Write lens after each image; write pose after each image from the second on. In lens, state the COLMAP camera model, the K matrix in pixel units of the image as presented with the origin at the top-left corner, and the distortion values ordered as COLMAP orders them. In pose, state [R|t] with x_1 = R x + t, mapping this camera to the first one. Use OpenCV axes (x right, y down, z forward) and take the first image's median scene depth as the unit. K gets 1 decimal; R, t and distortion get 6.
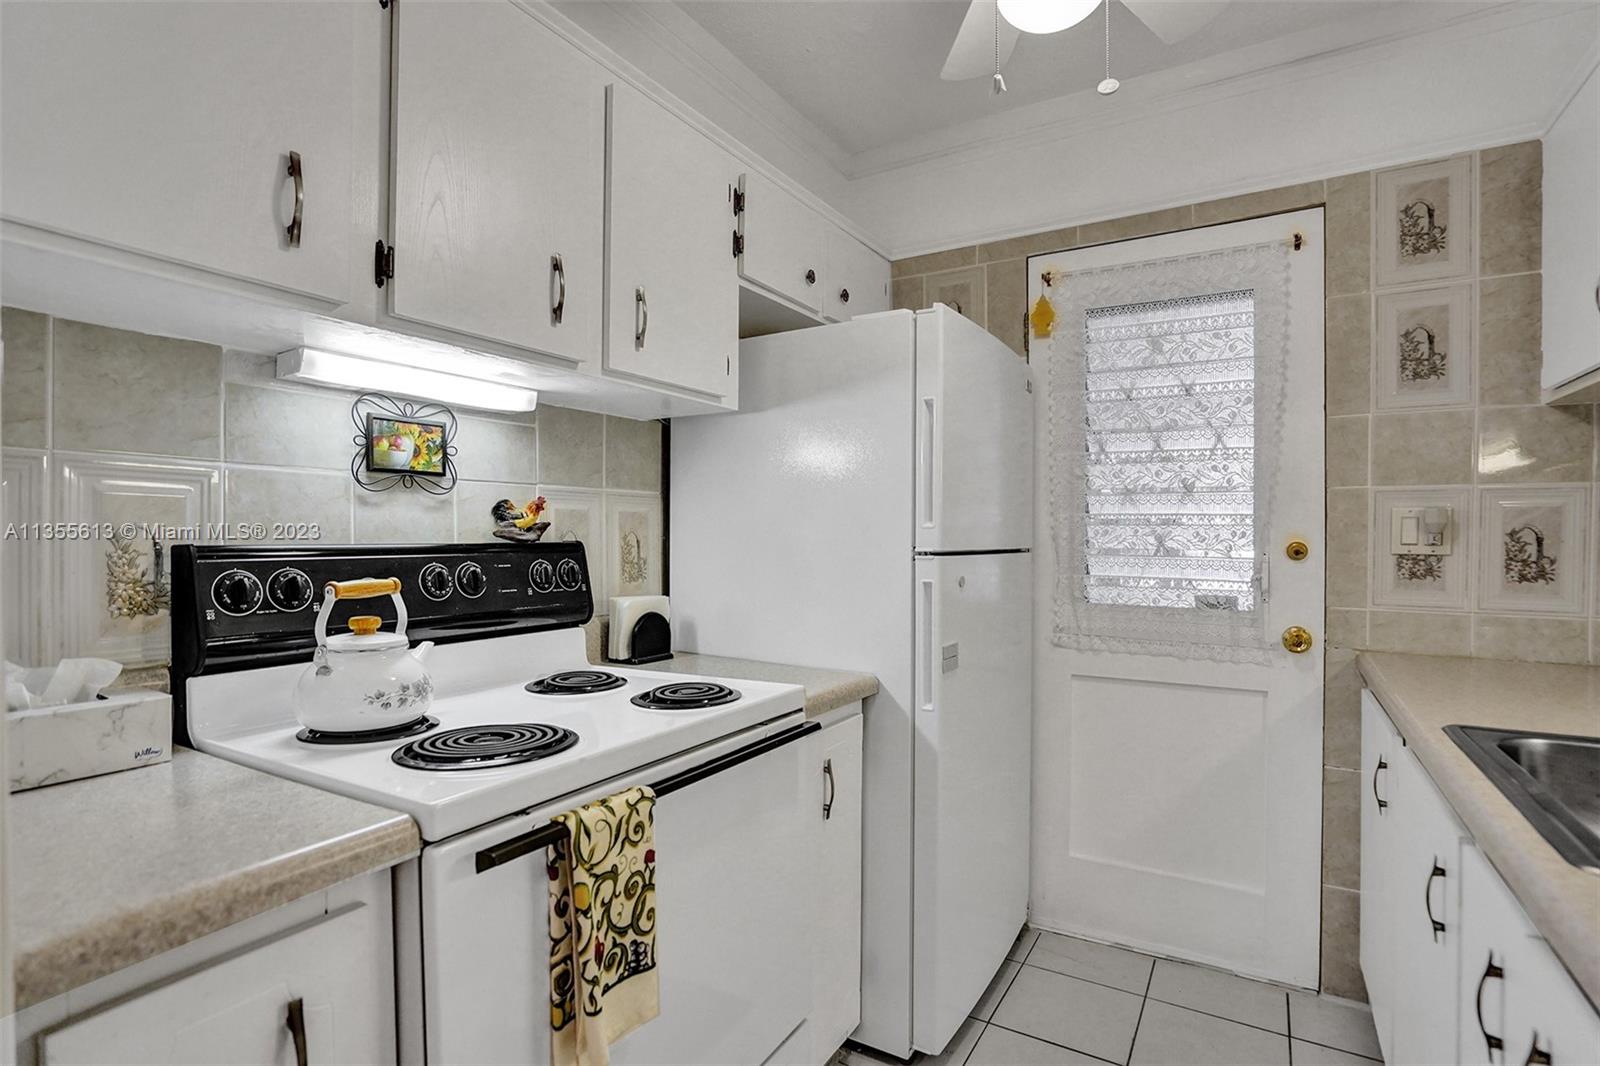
lens RADIAL K [[763.4, 0, 796.2], [0, 763.4, 539.5], [0, 0, 1]] dist [-0.039860, 0.011259]
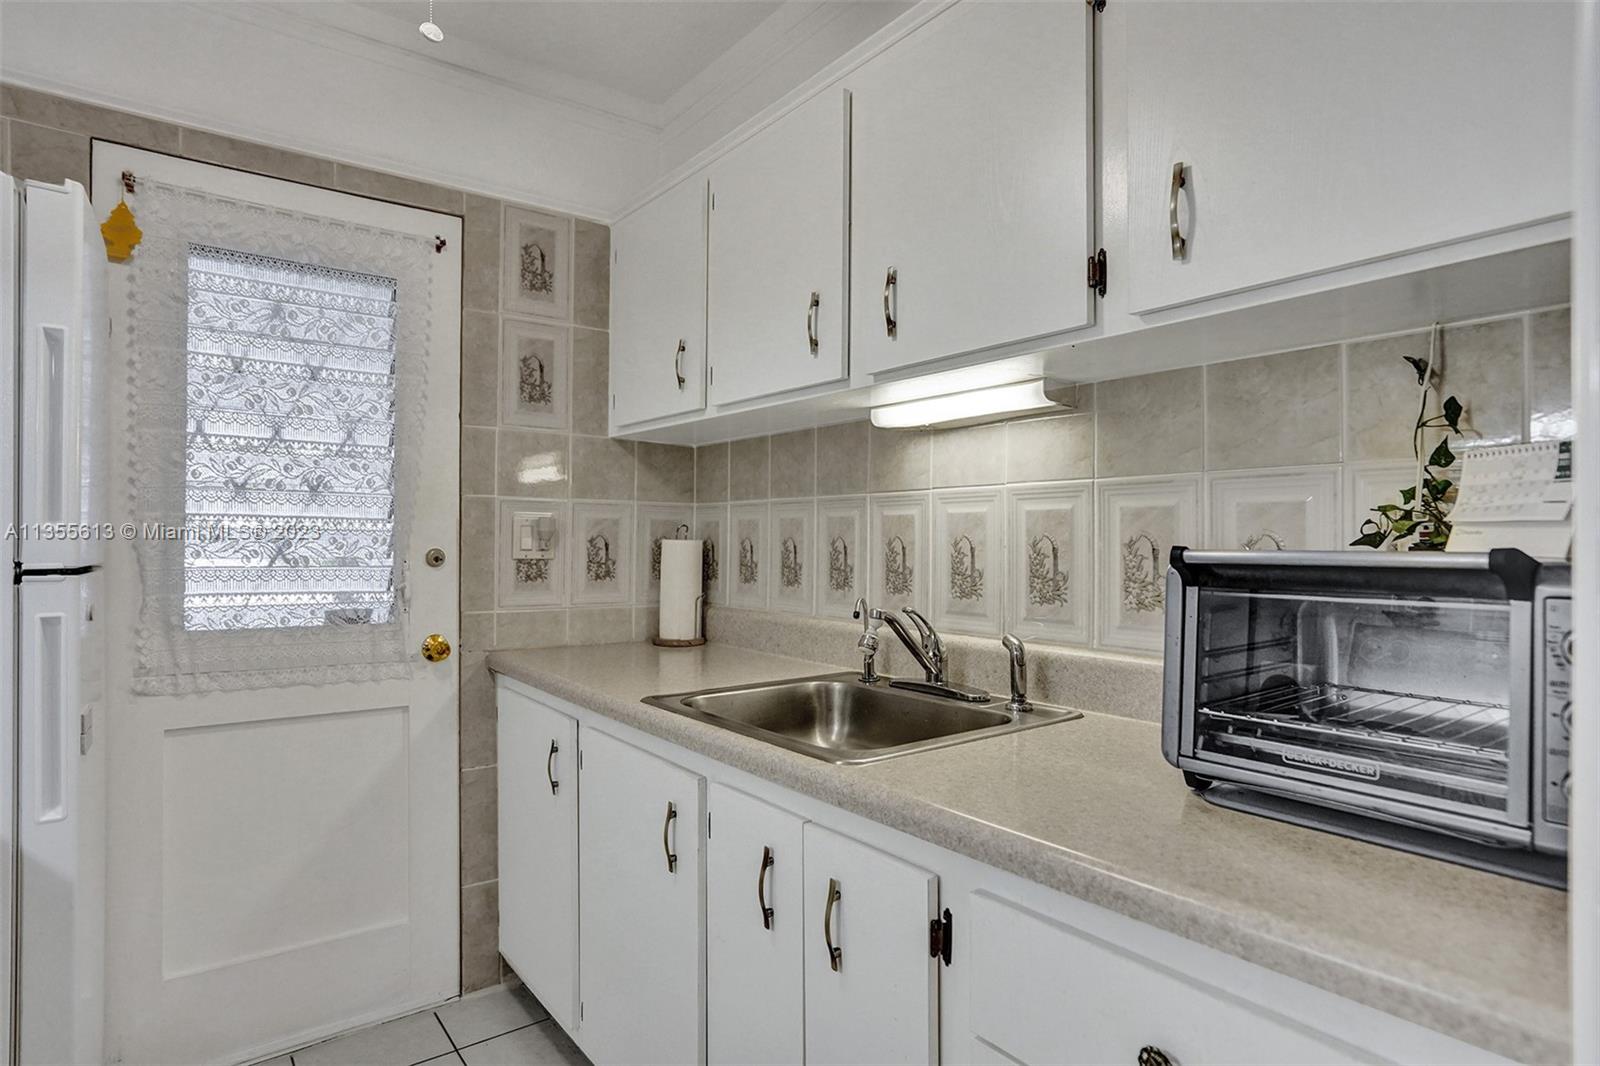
lens RADIAL K [[887.4, 0, 774.8], [0, 887.4, 538.3], [0, 0, 1]] dist [-0.020466, 0.006237]
pose [[0.381136, 0.002910, 0.924515, -0.237953], [0.003876, 0.999981, -0.004746, -0.002945], [-0.924511, 0.005392, 0.381117, 0.149160]]
